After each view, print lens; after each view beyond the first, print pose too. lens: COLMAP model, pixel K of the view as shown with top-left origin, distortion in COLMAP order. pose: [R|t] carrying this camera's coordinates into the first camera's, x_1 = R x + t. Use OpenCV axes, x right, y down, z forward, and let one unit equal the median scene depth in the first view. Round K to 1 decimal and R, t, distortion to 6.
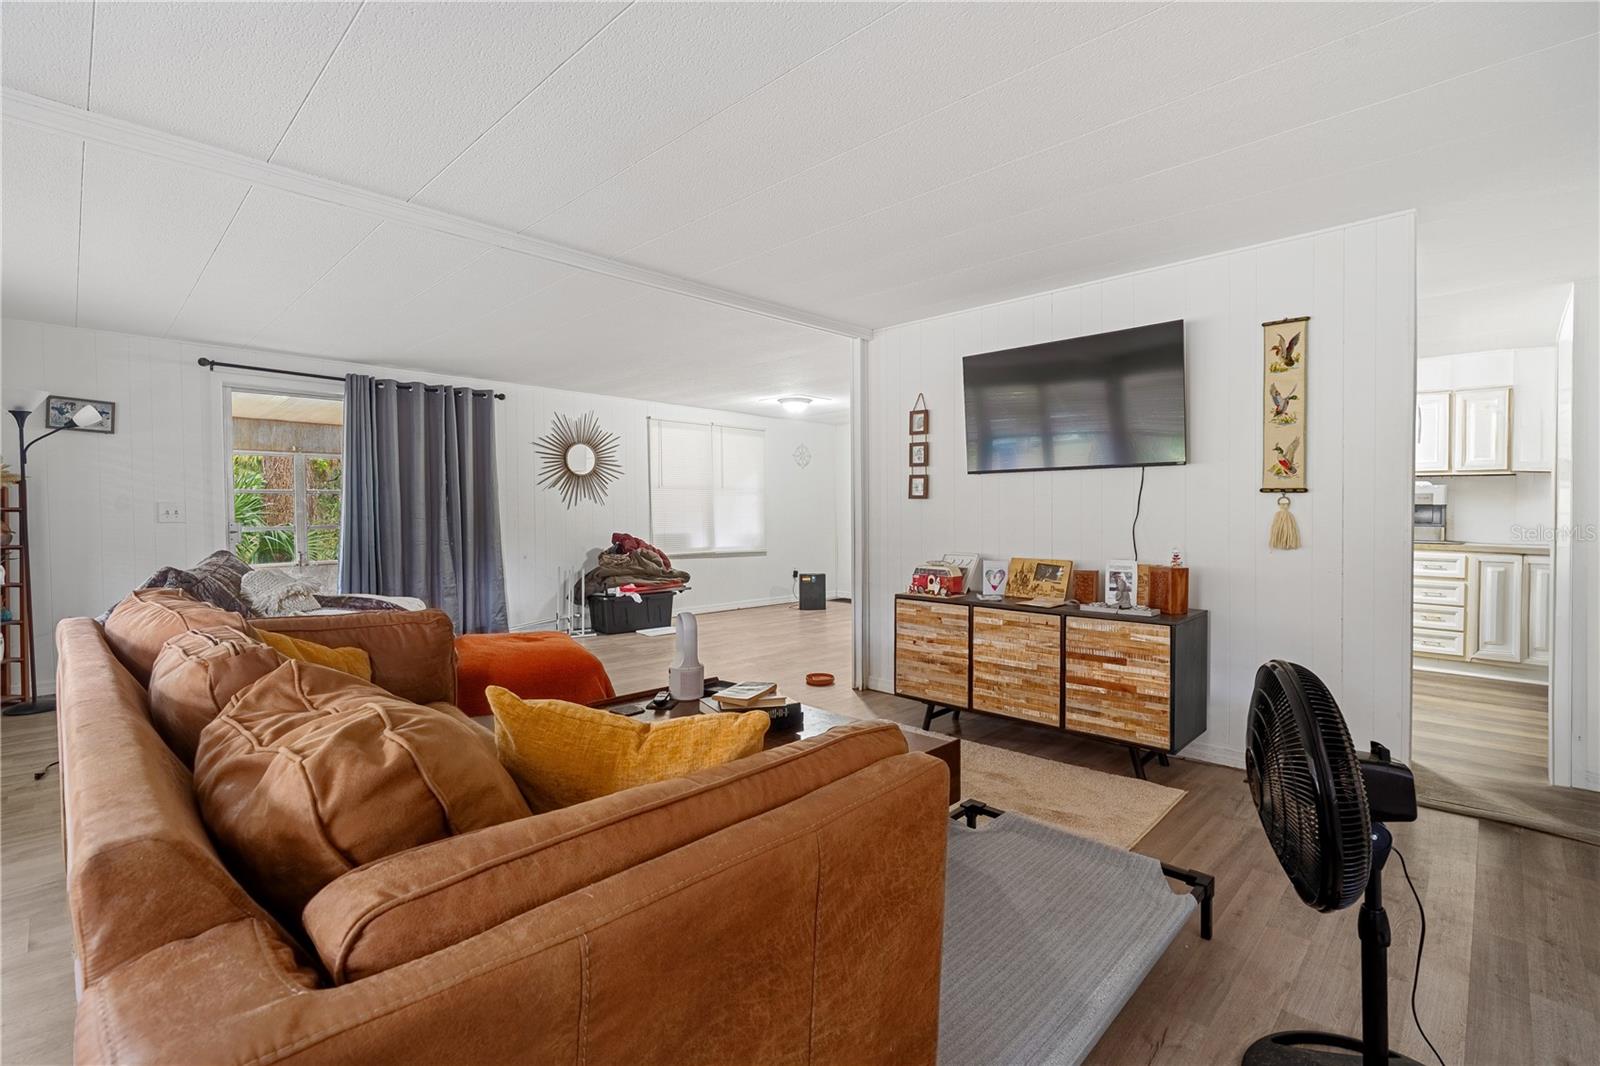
lens RADIAL K [[729.1, 0, 801.9], [0, 729.1, 534.9], [0, 0, 1]] dist [-0.013429, 0.004036]
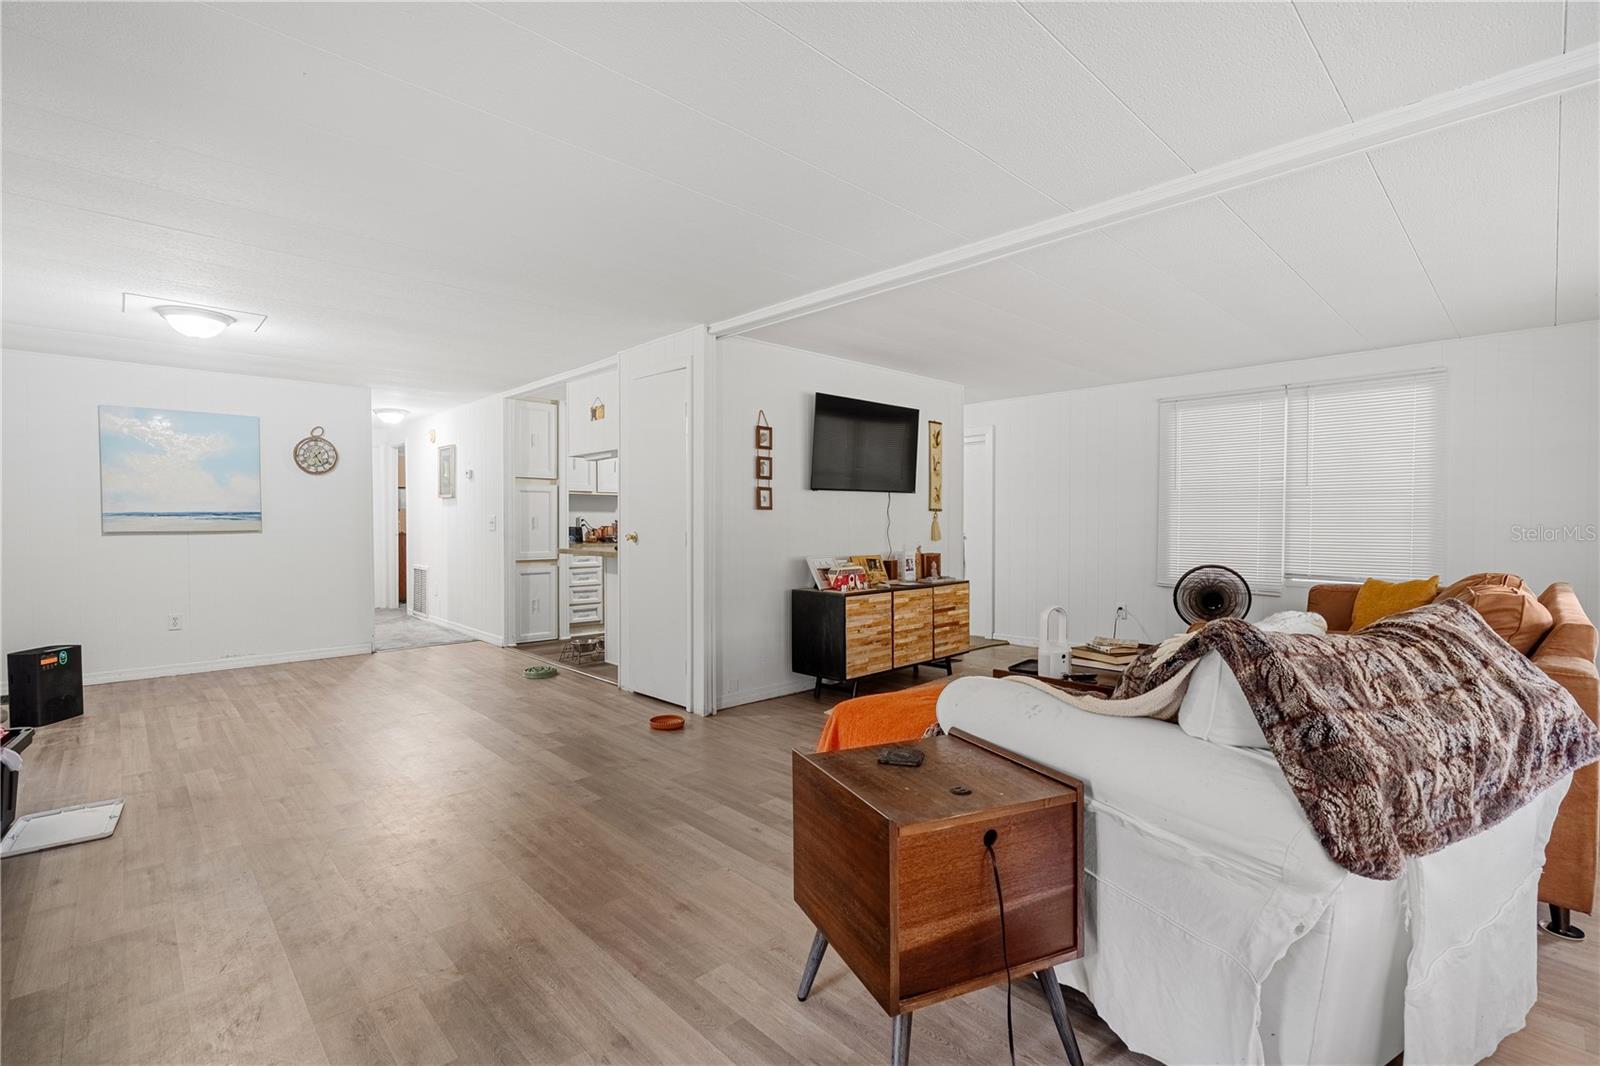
lens RADIAL K [[729.1, 0, 793.5], [0, 729.1, 530.9], [0, 0, 1]] dist [-0.013429, 0.004036]
pose [[0.036608, -0.016791, 0.999189, -0.776674], [0.033001, 0.999334, 0.015584, -0.028757], [-0.998785, 0.032404, 0.037138, 0.790679]]
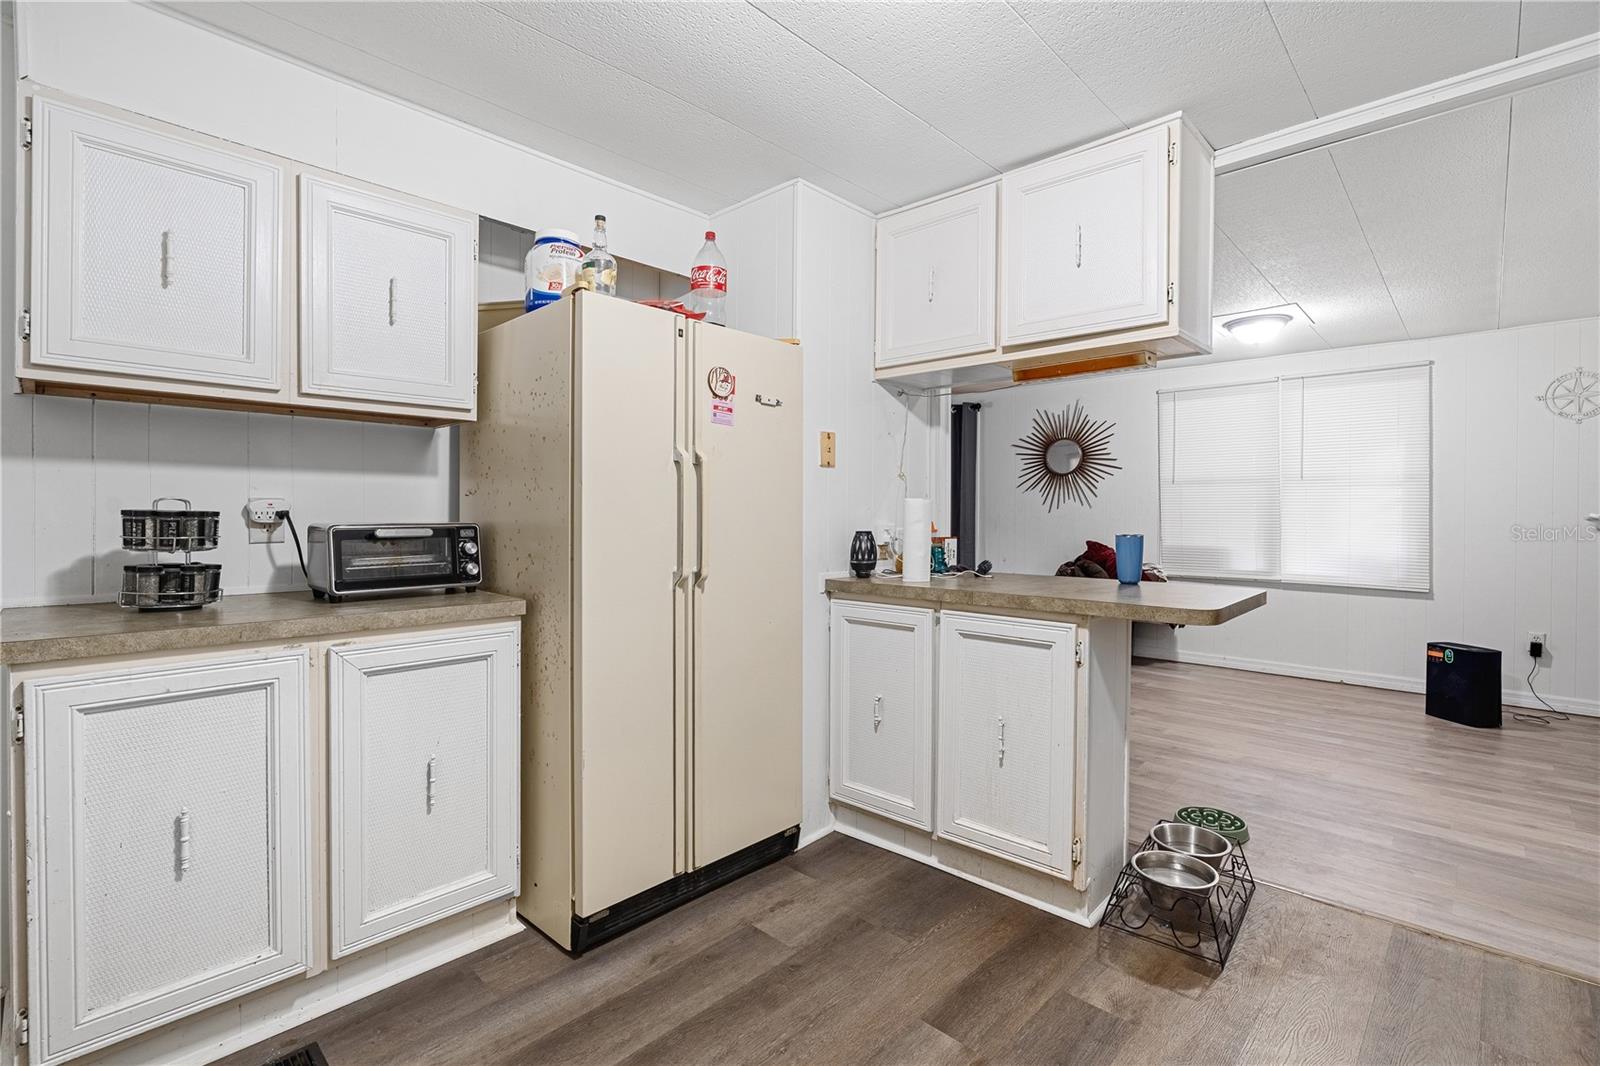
lens RADIAL K [[729.1, 0, 807.6], [0, 729.1, 515.2], [0, 0, 1]] dist [-0.013429, 0.004036]
pose [[0.029651, 0.002353, -0.999558, 0.816162], [-0.034825, 0.999393, 0.001320, -0.030967], [0.998953, 0.034771, 0.029715, 0.925354]]
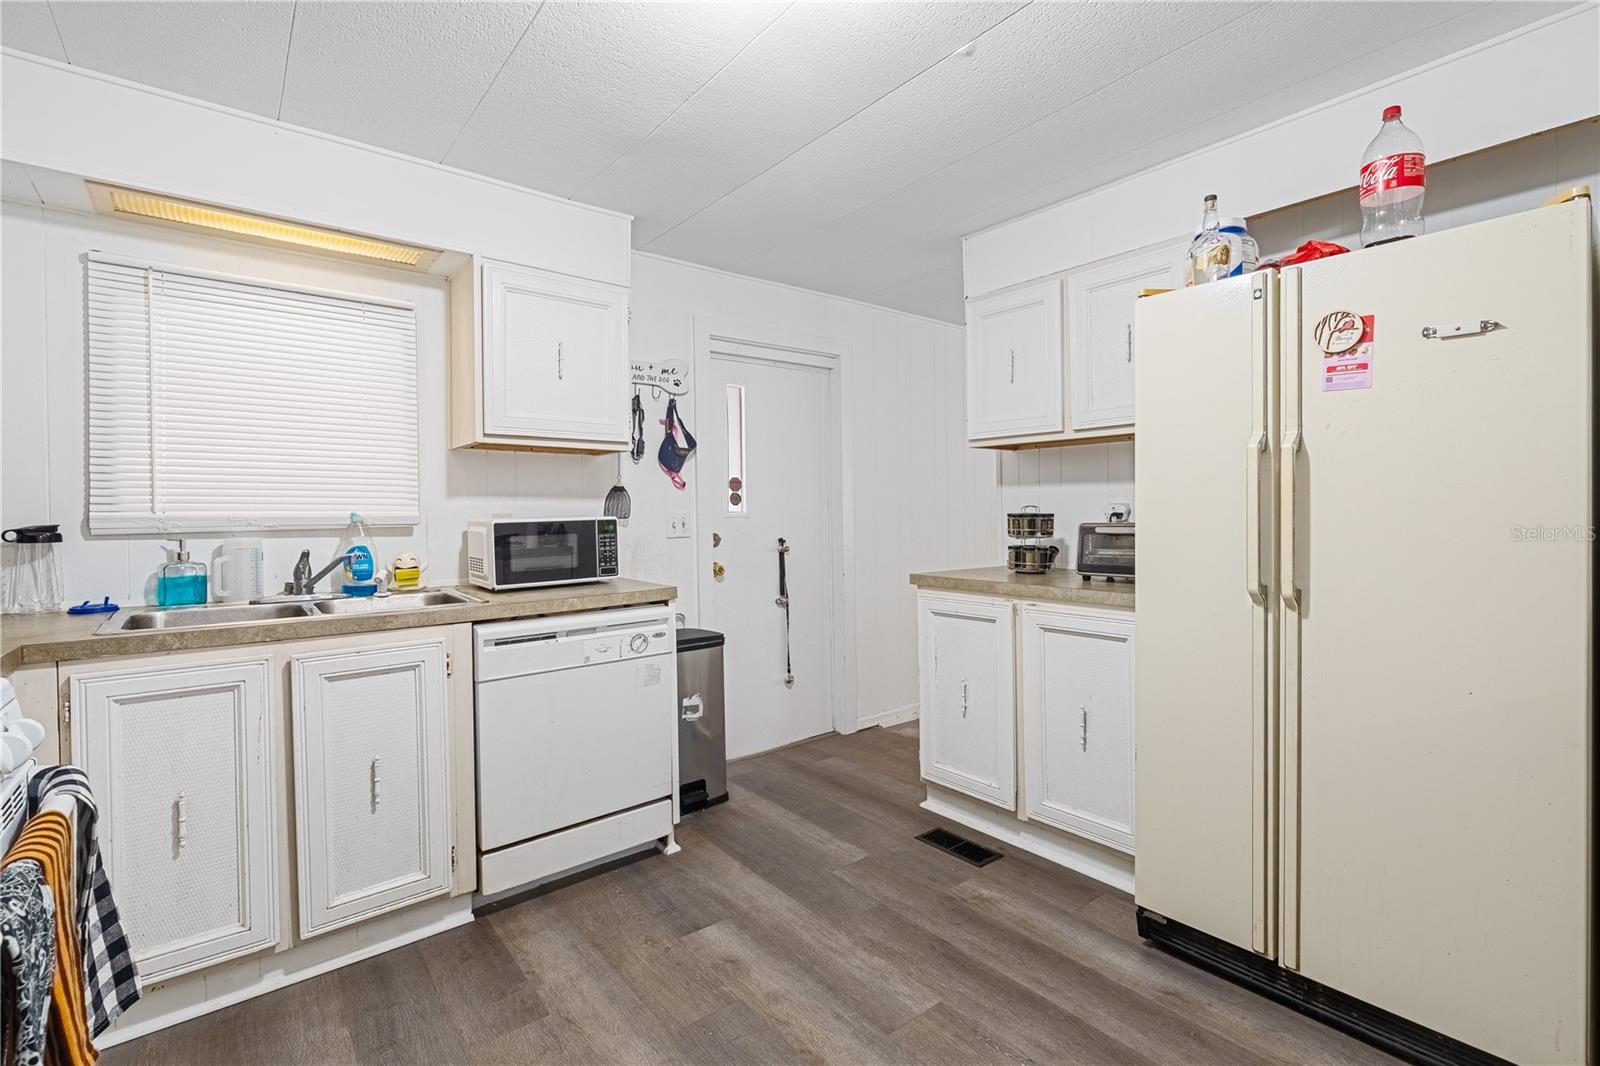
lens RADIAL K [[729.1, 0, 821.3], [0, 729.1, 523.8], [0, 0, 1]] dist [-0.013429, 0.004036]
pose [[-0.995420, 0.006201, 0.095396, 0.574305], [0.010795, 0.998802, 0.047723, -0.042901], [-0.094985, 0.048534, -0.994295, 1.214886]]
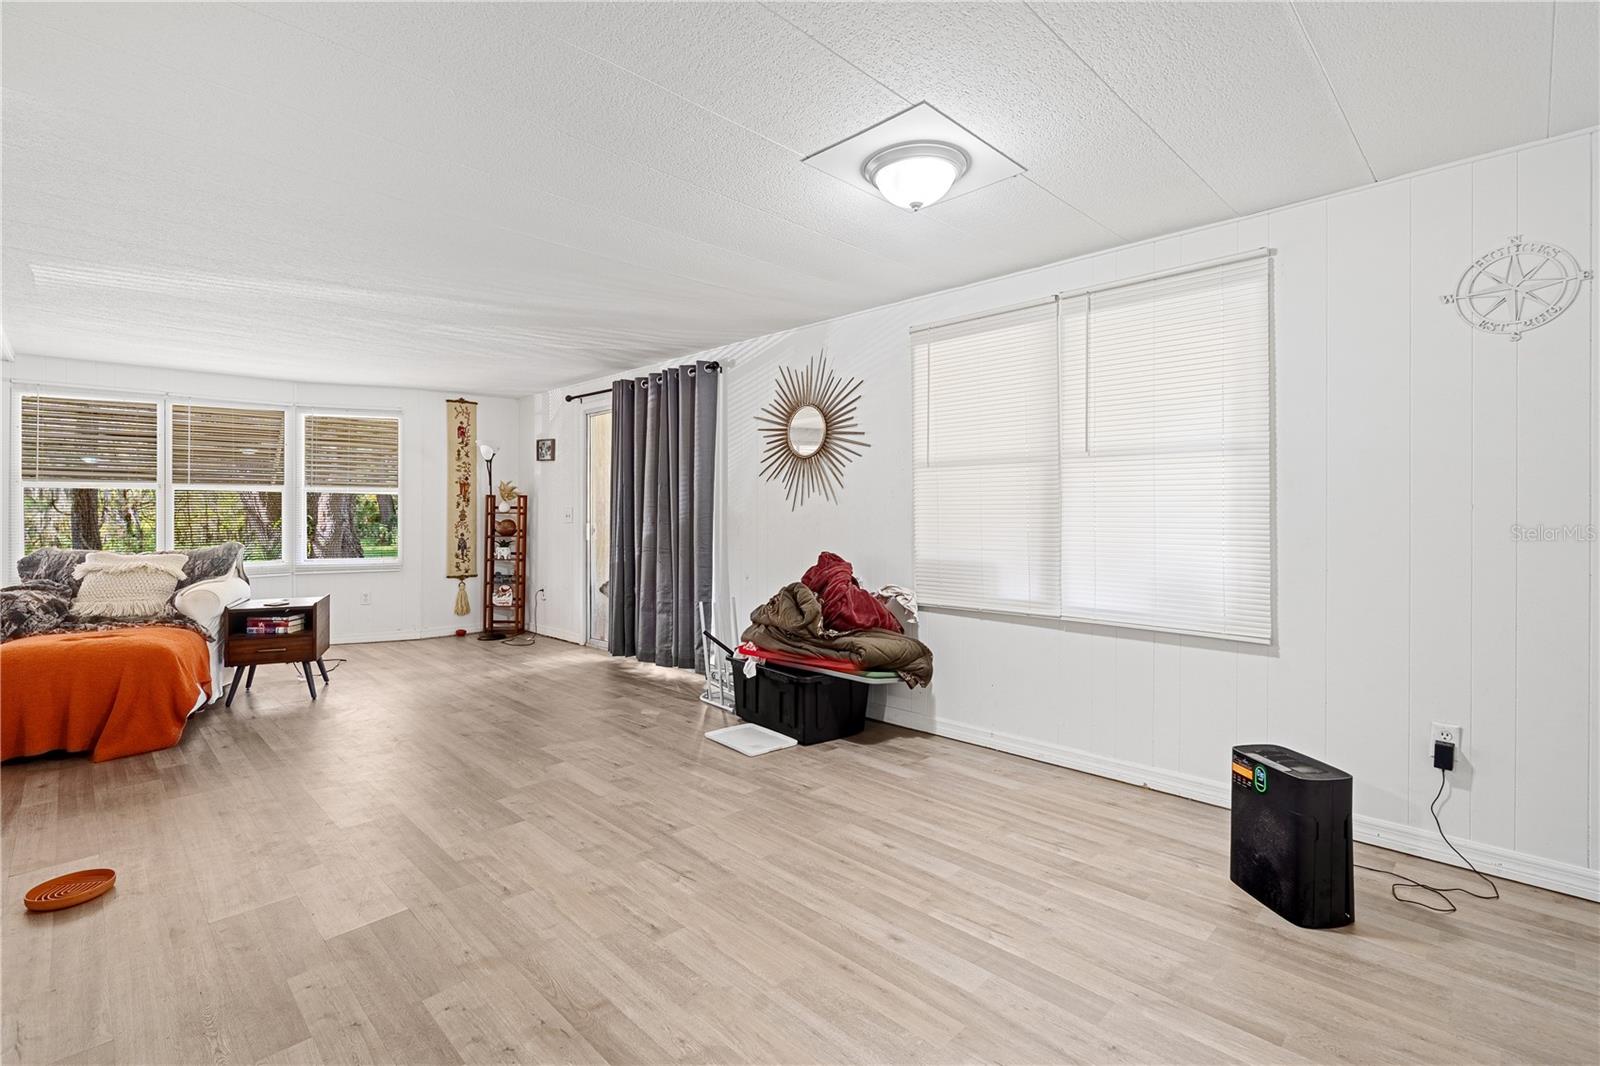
lens RADIAL K [[729.1, 0, 798.0], [0, 729.1, 511.3], [0, 0, 1]] dist [-0.013429, 0.004036]
pose [[-0.003926, -0.002941, -0.999988, 0.457563], [-0.028702, 0.999584, -0.002827, -0.046399], [0.999580, 0.028691, -0.004008, 1.397691]]
